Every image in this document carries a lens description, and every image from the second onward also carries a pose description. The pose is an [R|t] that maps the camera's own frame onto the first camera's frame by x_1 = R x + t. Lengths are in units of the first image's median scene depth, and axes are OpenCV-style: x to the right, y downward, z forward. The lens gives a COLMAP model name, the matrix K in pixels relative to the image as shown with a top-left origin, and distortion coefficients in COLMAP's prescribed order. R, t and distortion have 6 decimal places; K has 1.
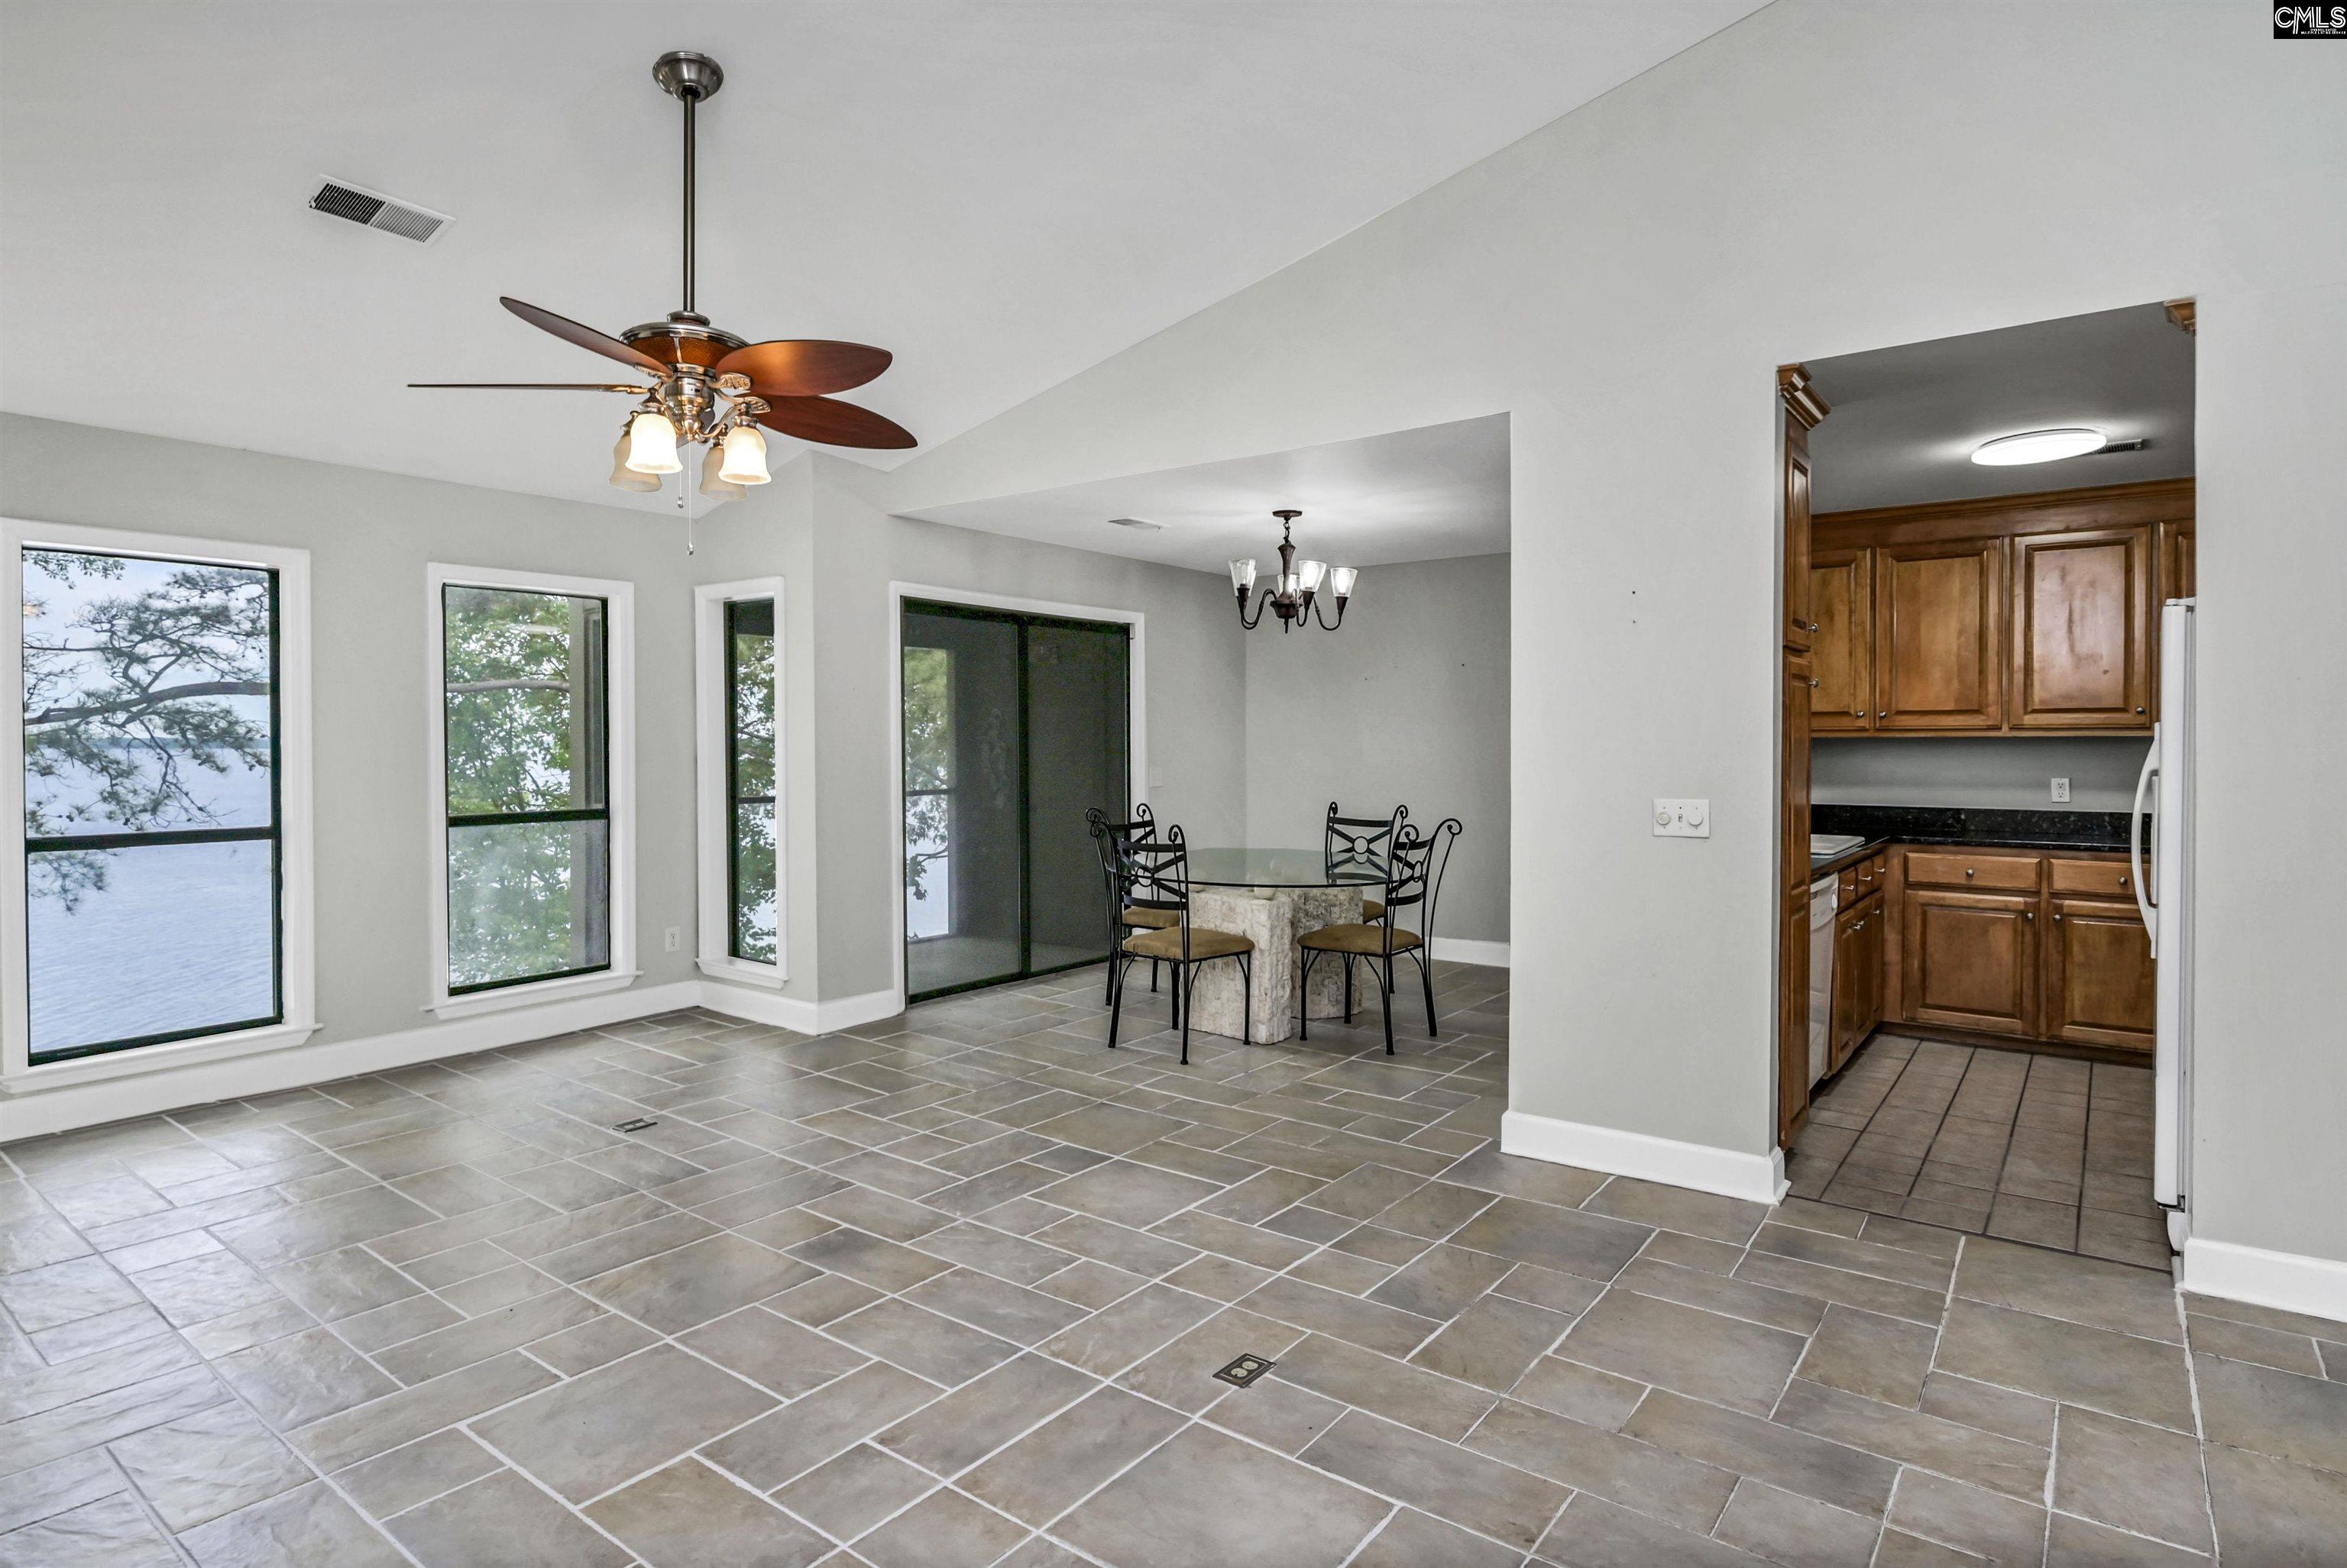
lens RADIAL K [[1243.5, 0, 1178.5], [0, 1243.5, 757.7], [0, 0, 1]] dist [-0.000648, -0.000286]
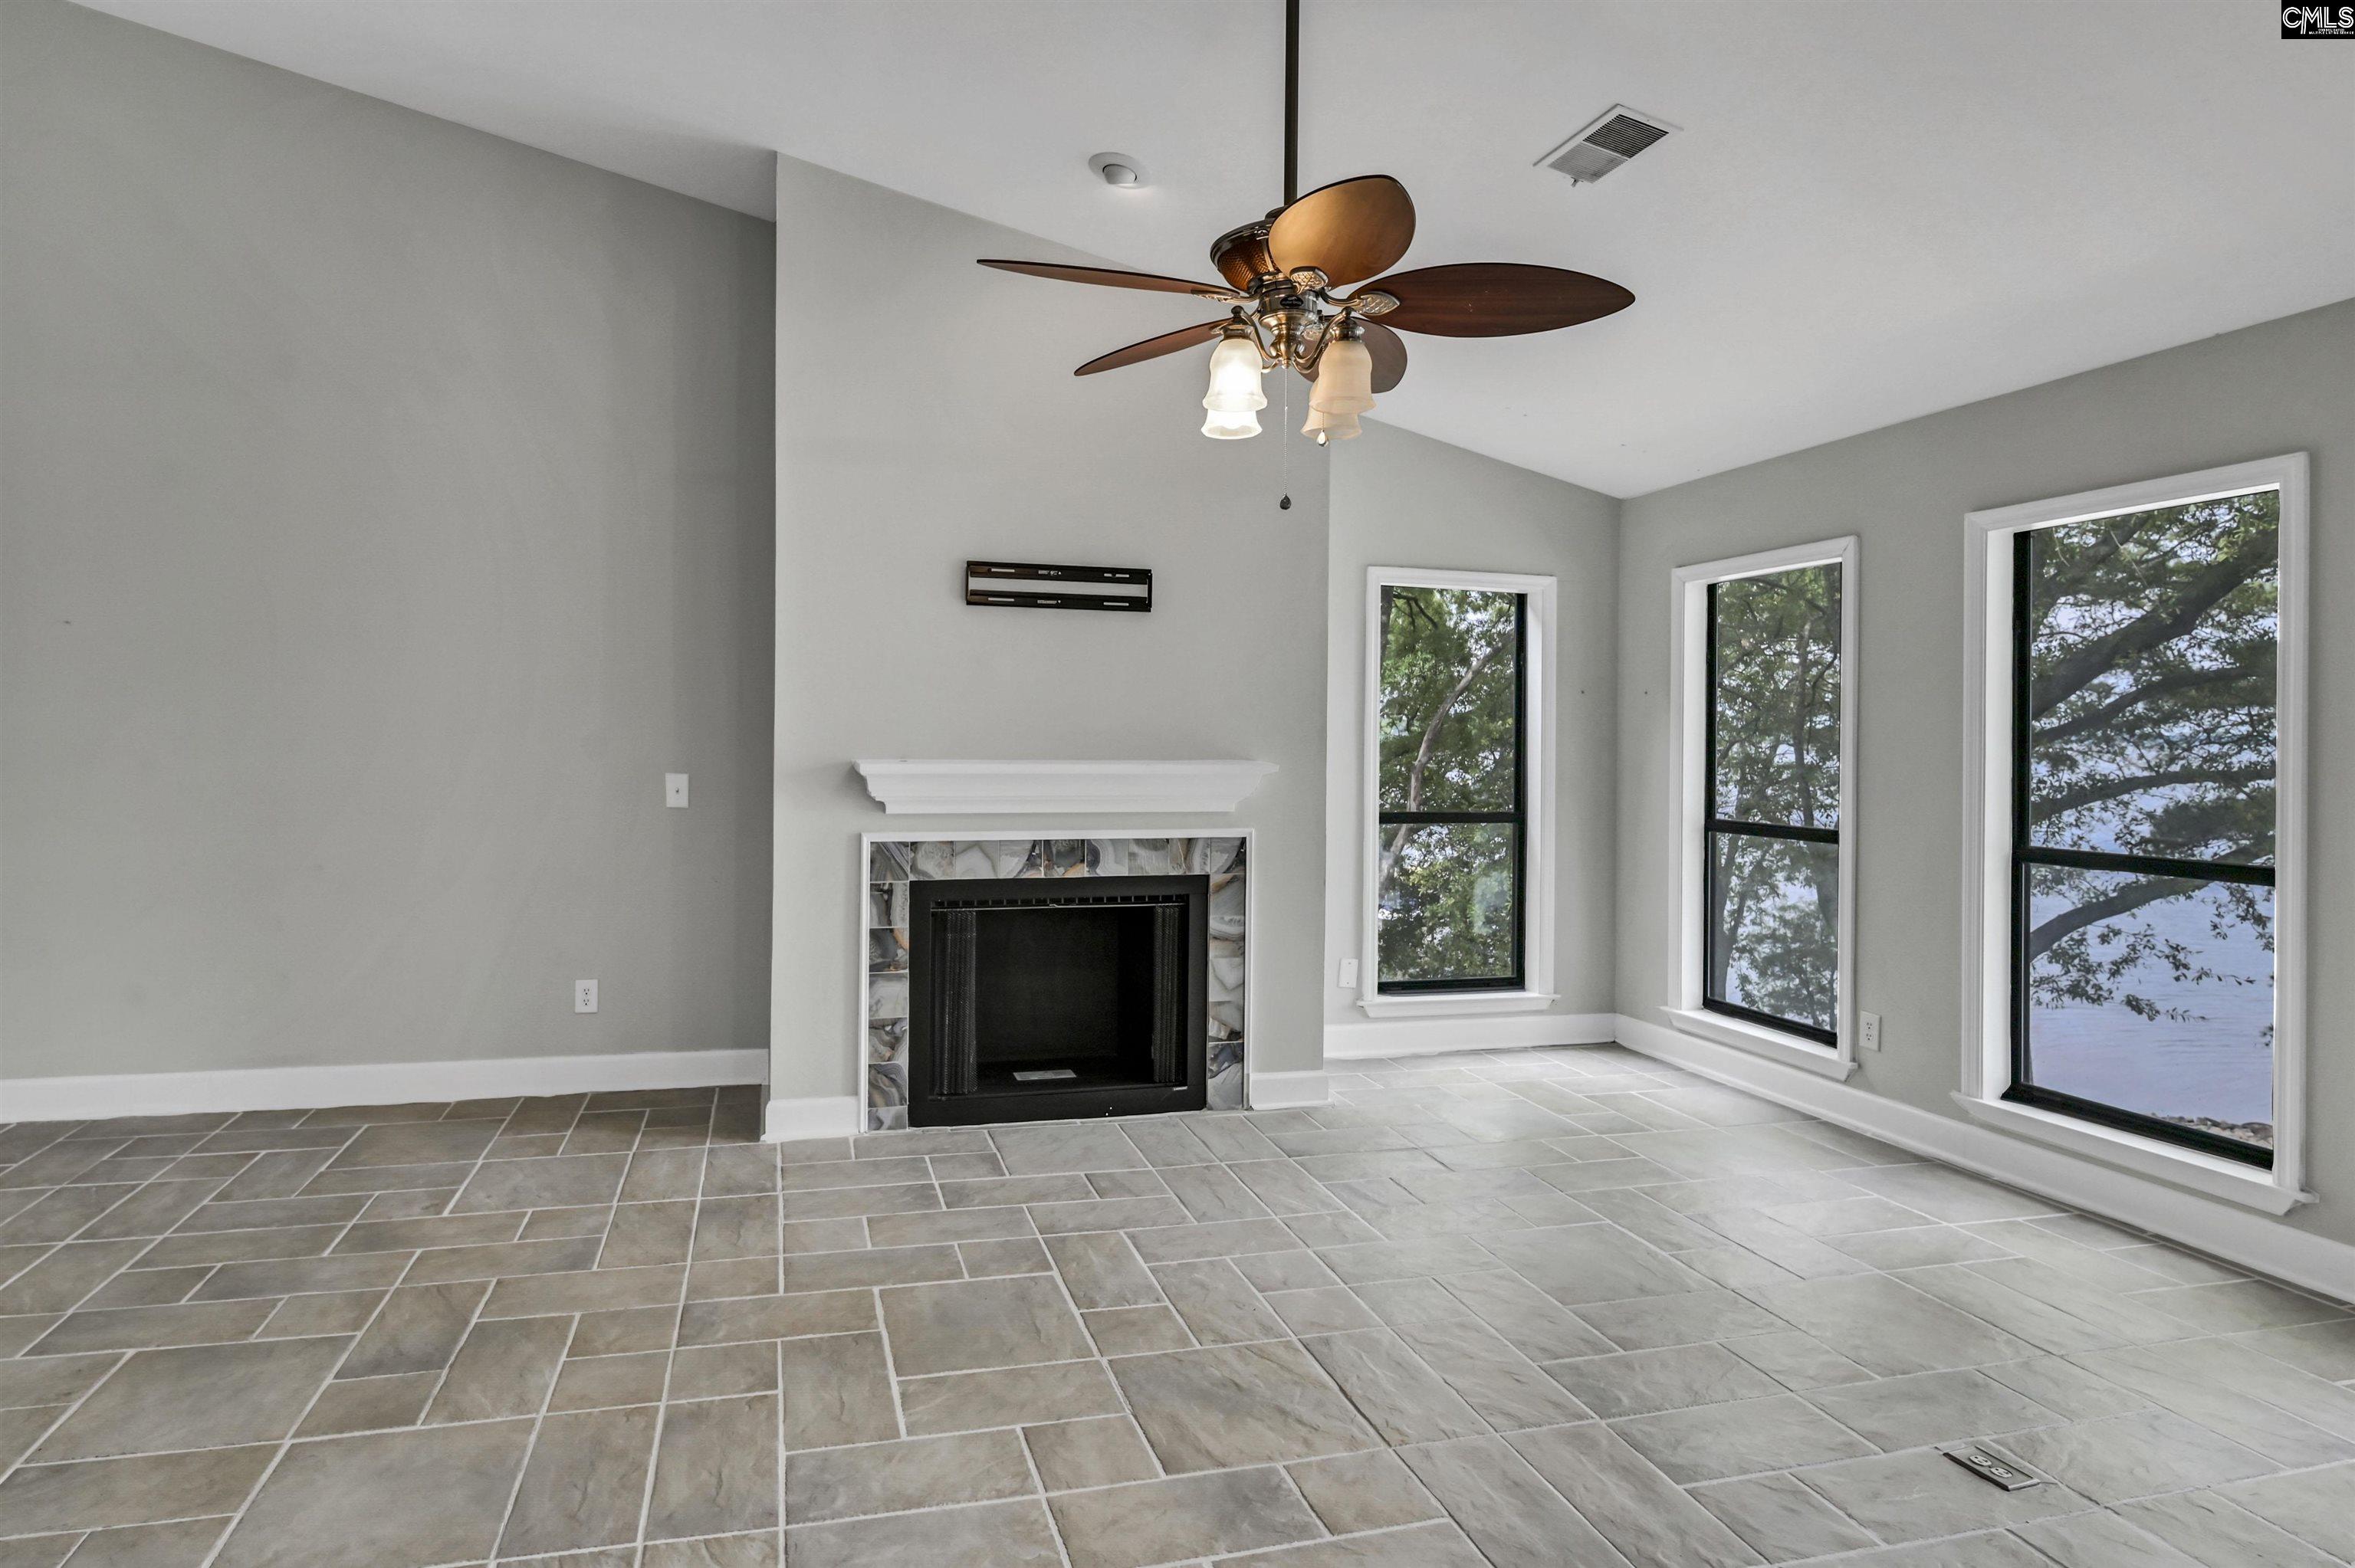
lens RADIAL K [[1245.1, 0, 1054.9], [0, 1245.1, 731.1], [0, 0, 1]] dist [-0.003258, -0.001189]
pose [[-0.645582, -0.008634, -0.763642, 0.180274], [-0.017058, 0.999850, 0.003116, -0.010971], [0.763500, 0.015038, -0.645632, 0.810631]]
